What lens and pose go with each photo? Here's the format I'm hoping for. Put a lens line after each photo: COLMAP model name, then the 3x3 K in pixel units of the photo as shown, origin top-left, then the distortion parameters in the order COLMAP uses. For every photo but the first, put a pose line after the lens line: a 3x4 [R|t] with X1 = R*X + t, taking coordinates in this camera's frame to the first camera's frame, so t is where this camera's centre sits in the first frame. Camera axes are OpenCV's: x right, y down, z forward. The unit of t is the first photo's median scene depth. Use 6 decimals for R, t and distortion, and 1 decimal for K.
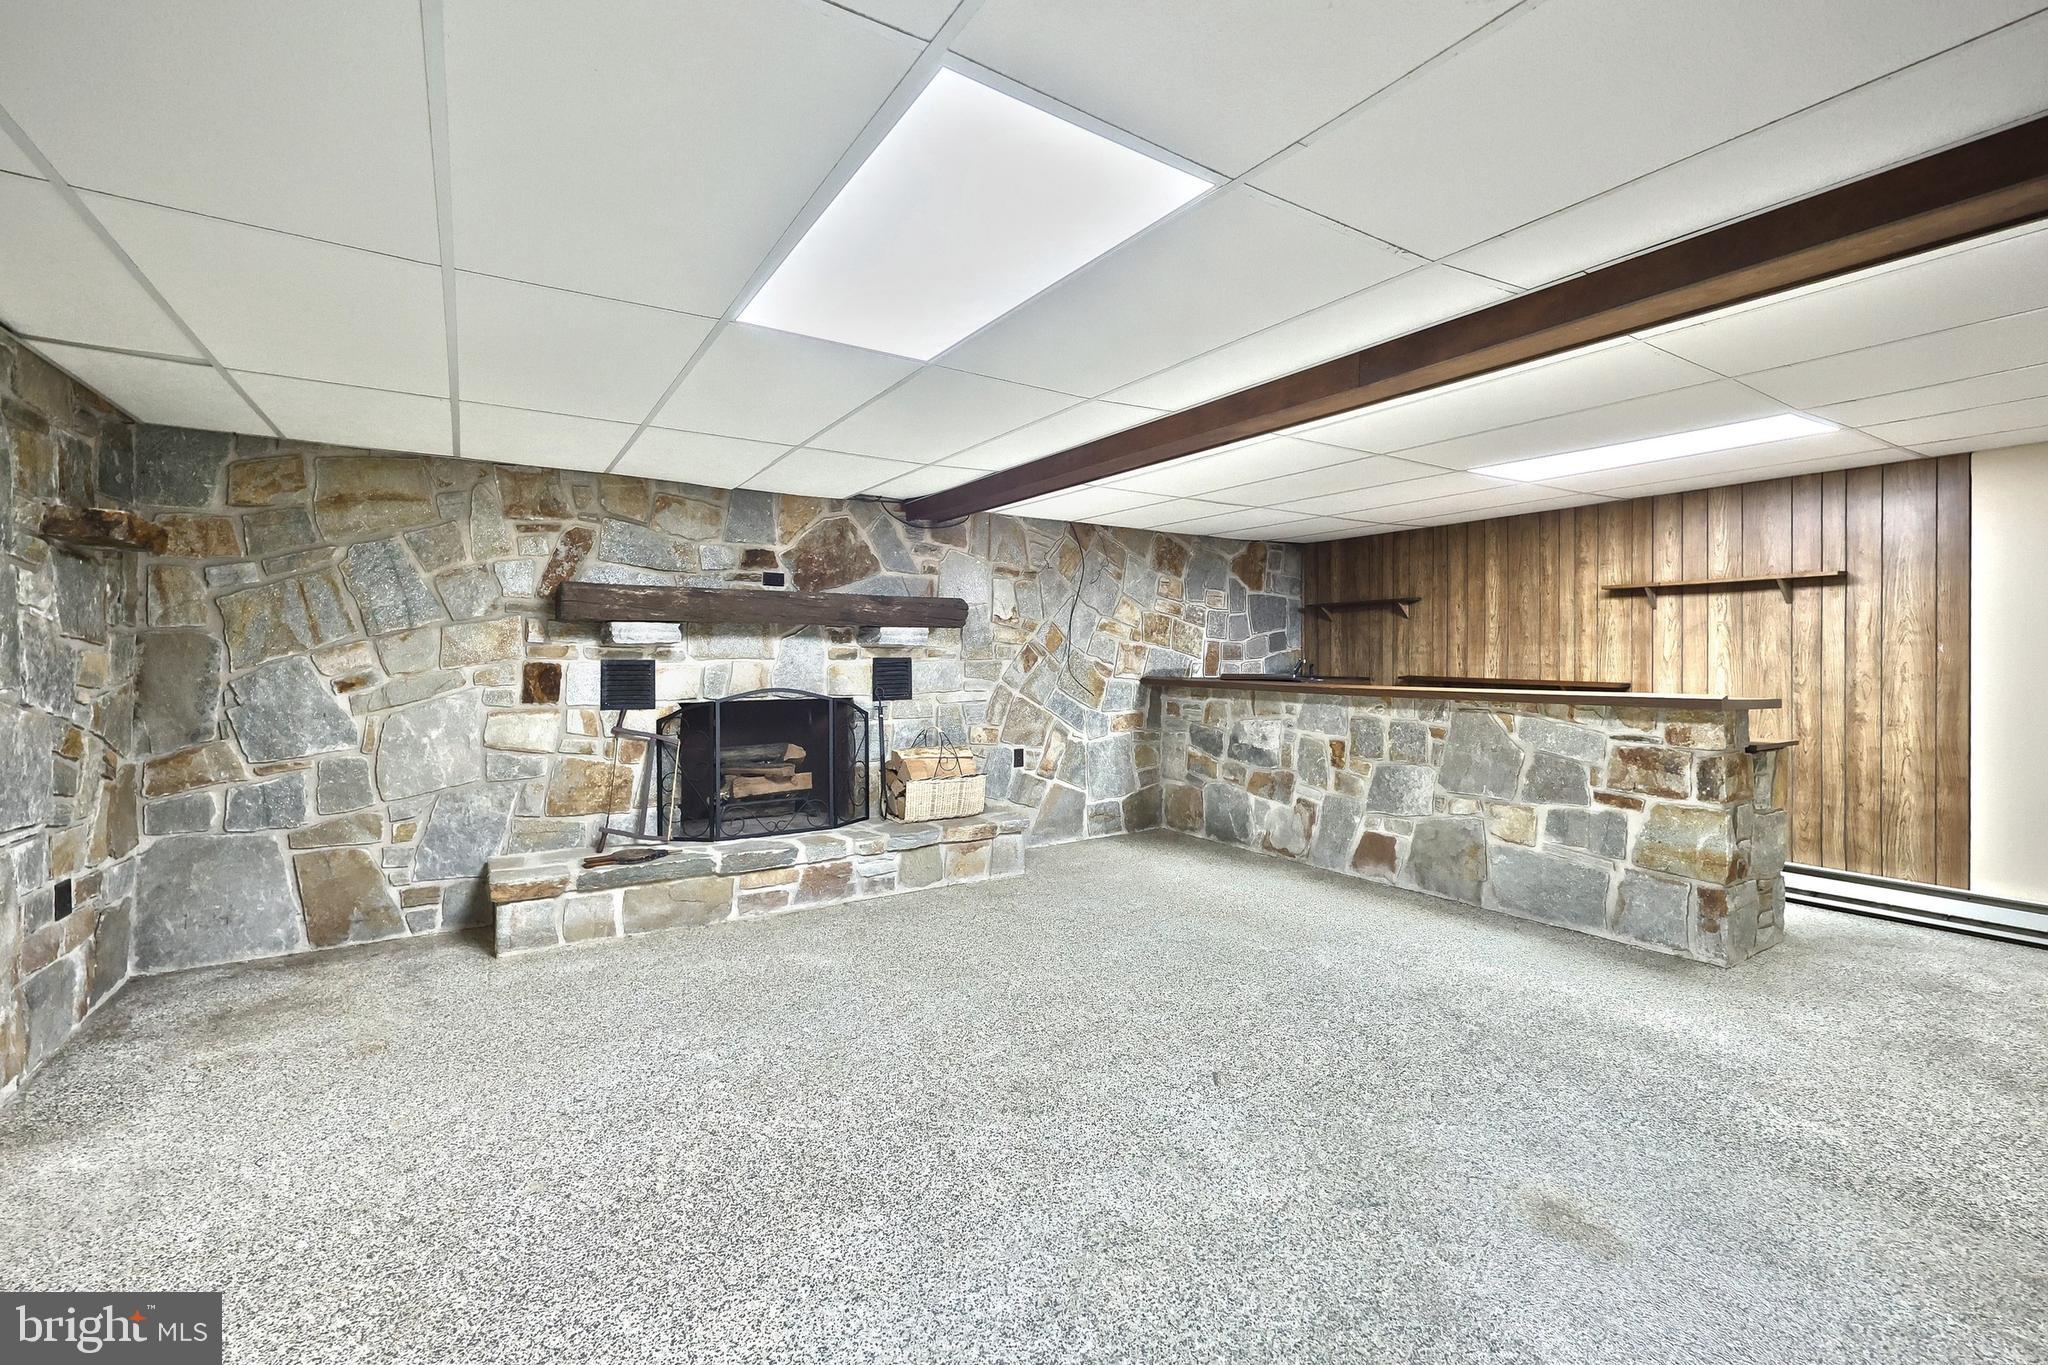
lens RADIAL K [[842.0, 0, 1020.6], [0, 842.0, 666.2], [0, 0, 1]] dist [-0.001996, -0.000020]
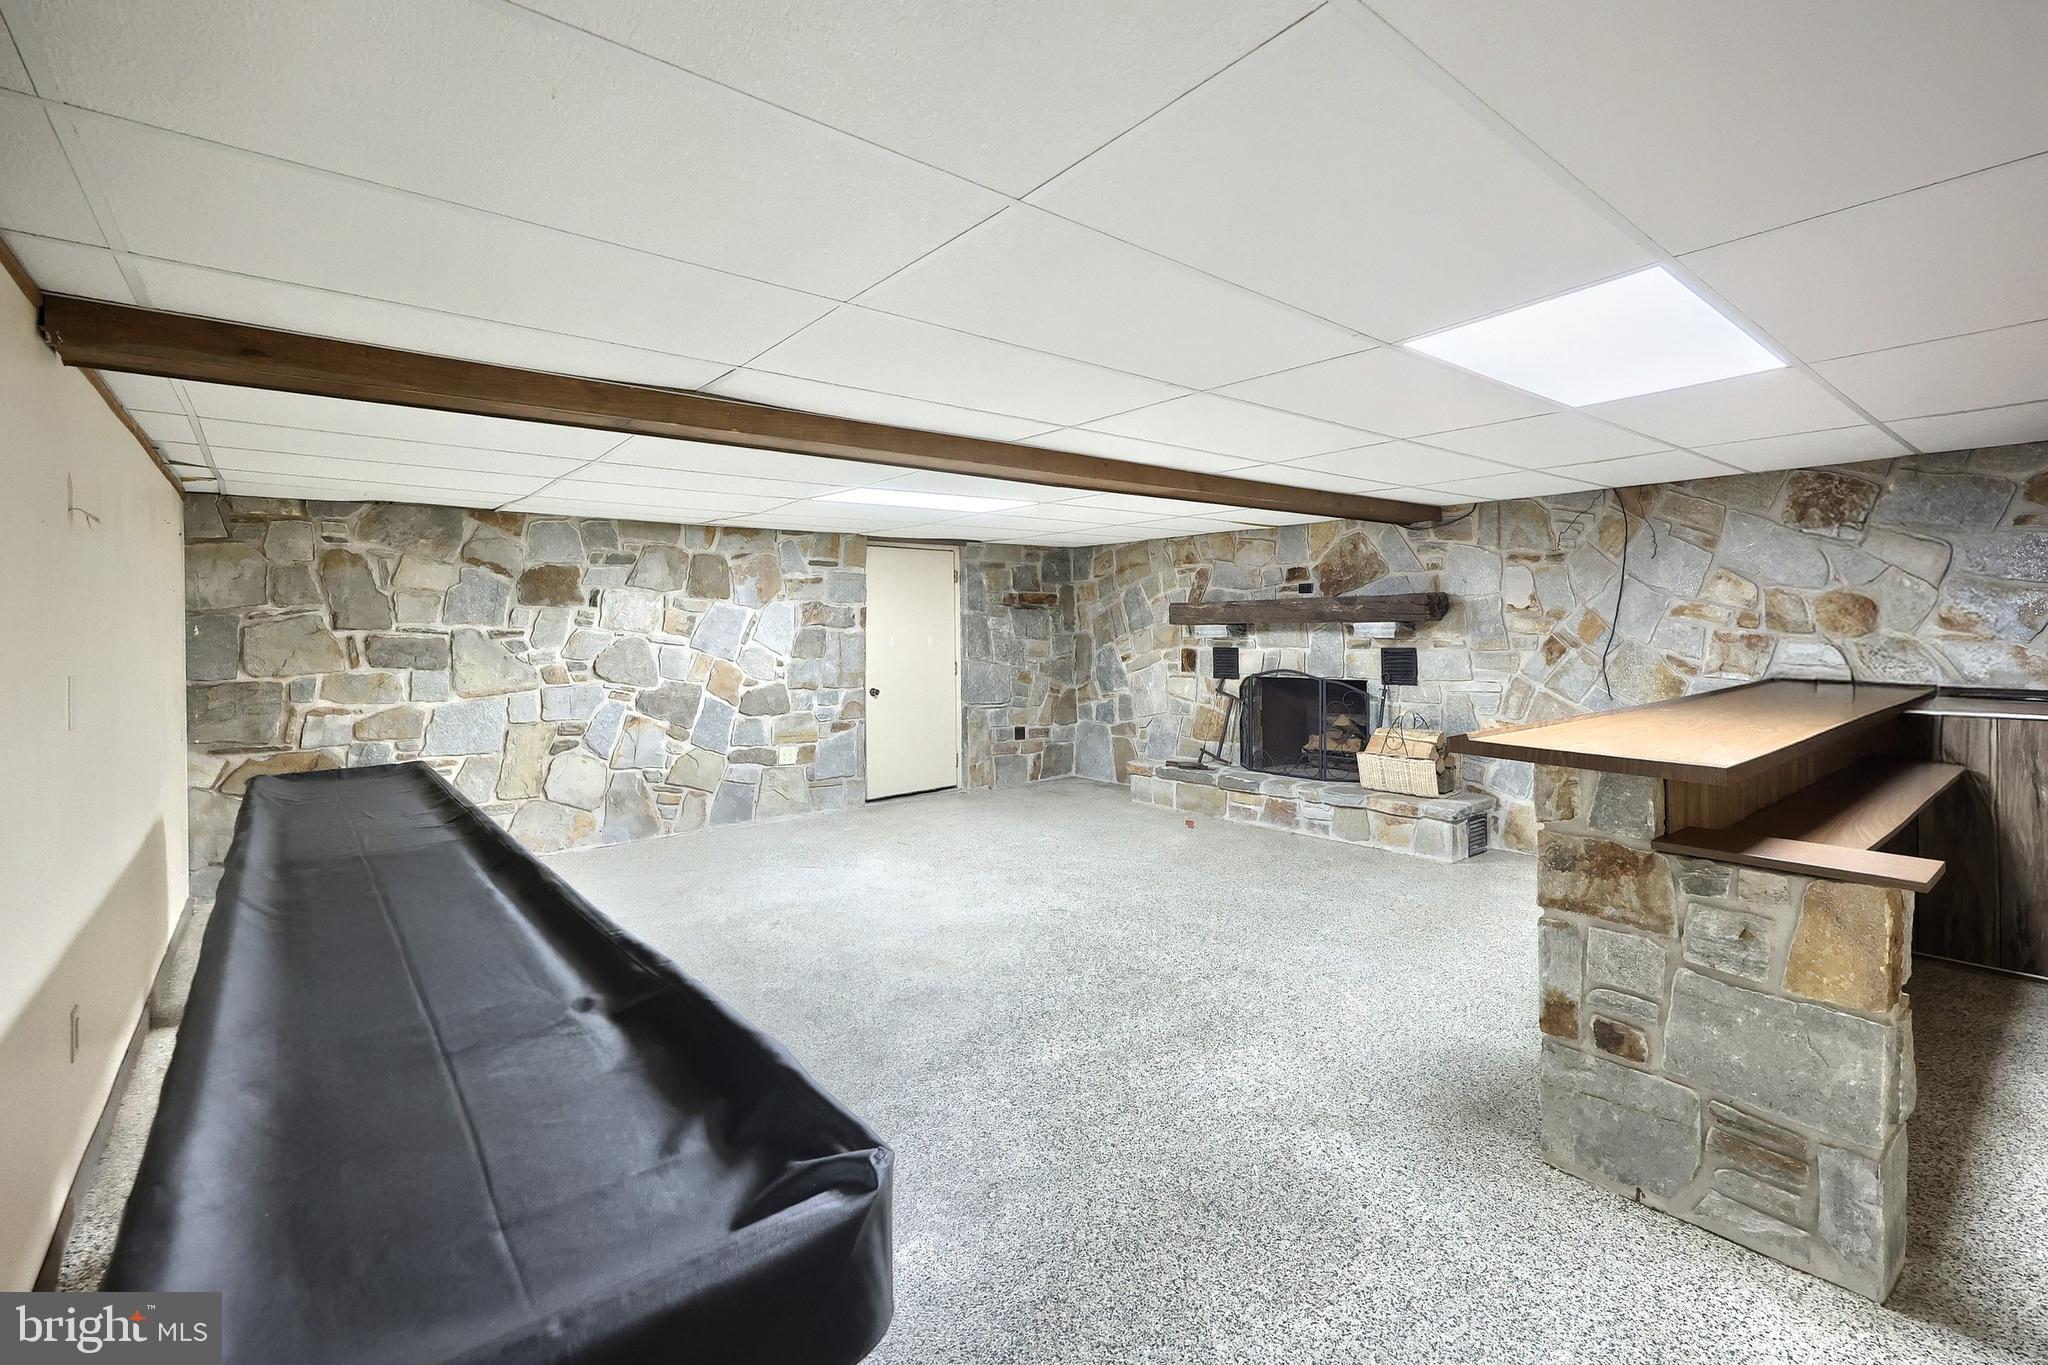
lens RADIAL K [[835.3, 0, 1020.3], [0, 835.3, 645.2], [0, 0, 1]] dist [0.000102, 0.000072]
pose [[0.159104, 0.014546, -0.987155, 0.979607], [-0.001649, 0.999894, 0.014468, -0.032128], [0.987260, -0.000674, 0.159111, 0.349469]]
